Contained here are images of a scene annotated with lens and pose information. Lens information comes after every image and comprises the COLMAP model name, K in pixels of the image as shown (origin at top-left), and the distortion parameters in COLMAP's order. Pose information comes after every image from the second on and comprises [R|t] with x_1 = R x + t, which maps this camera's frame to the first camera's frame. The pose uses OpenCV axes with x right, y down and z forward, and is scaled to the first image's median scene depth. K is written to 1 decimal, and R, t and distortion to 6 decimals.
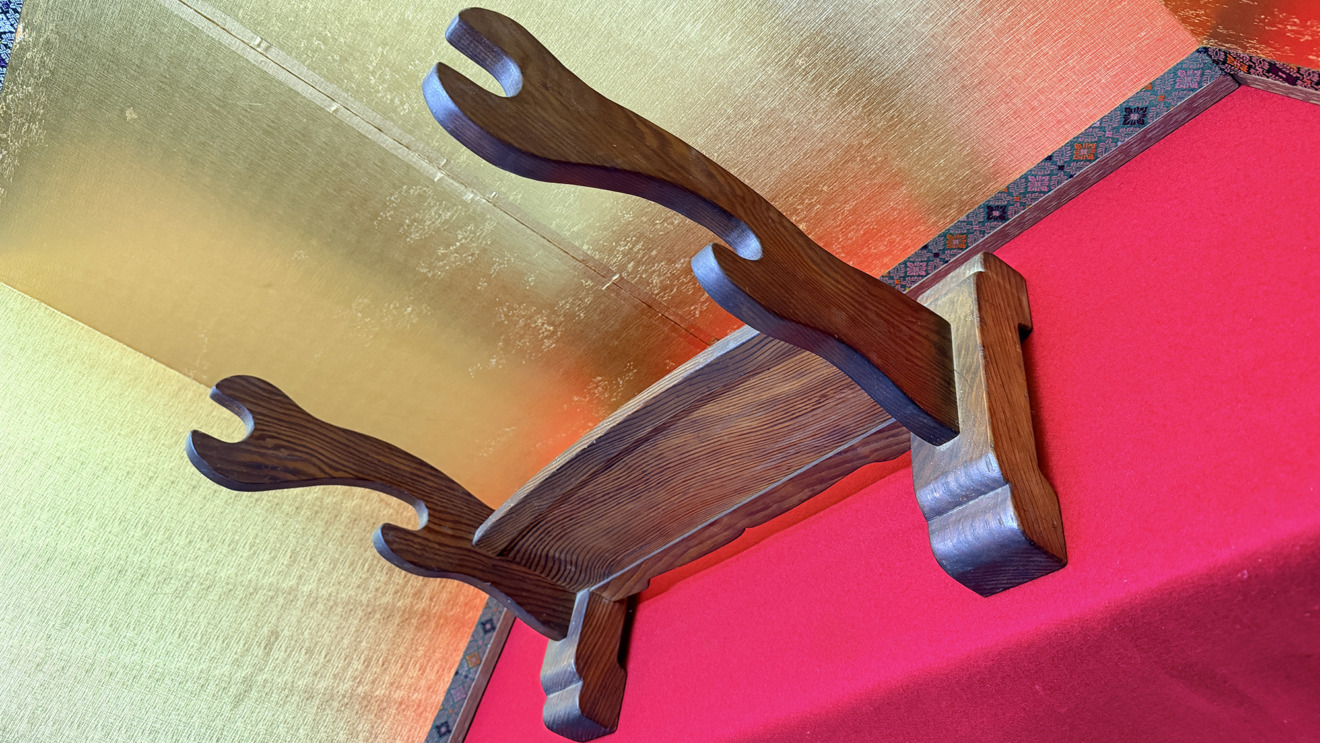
lens RADIAL K [[929.9, 0, 660.0], [0, 929.9, 371.5], [0, 0, 1]] dist [0.094040, -0.197494]
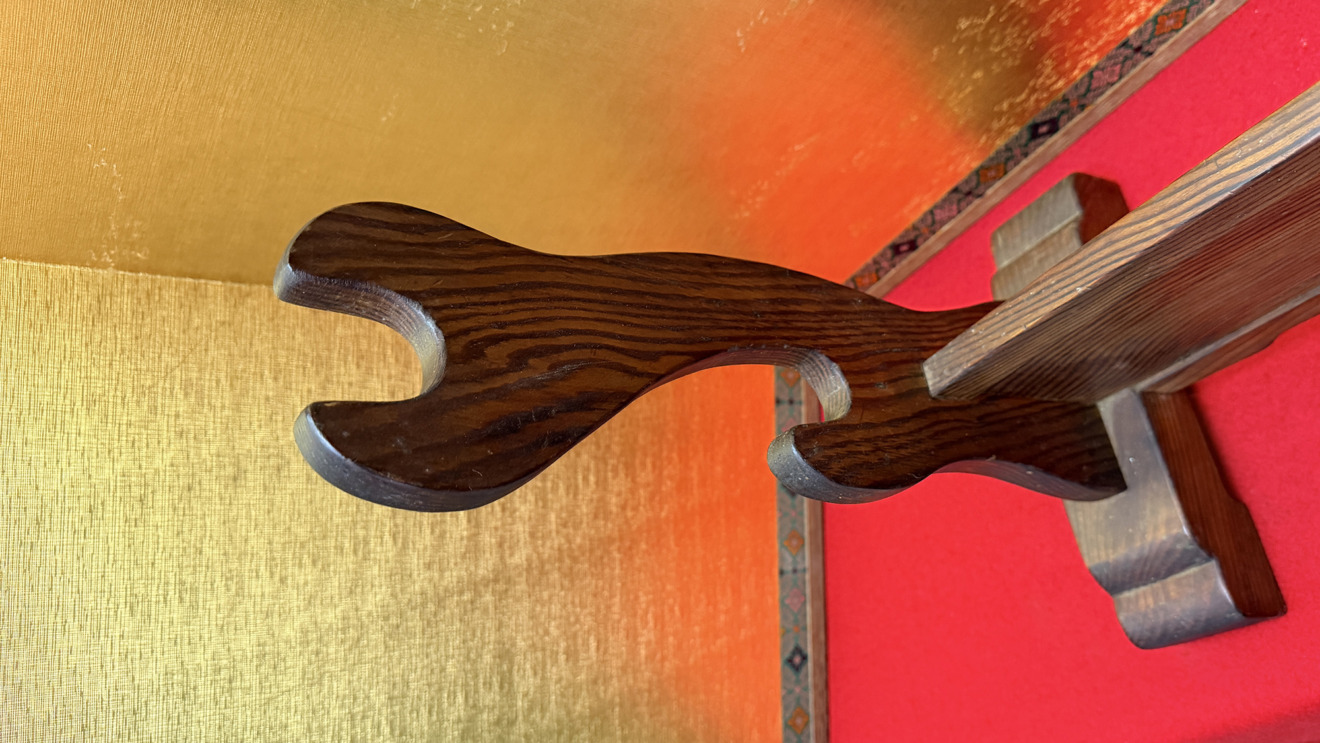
lens RADIAL K [[1025.2, 0, 750.5], [0, 1025.2, 404.1], [0, 0, 1]] dist [0.130802, -0.291294]
pose [[0.930101, -0.353836, 0.098553, -0.345513], [0.299879, 0.886455, 0.352518, -0.020563], [-0.212096, -0.298323, 0.930601, 0.553842]]
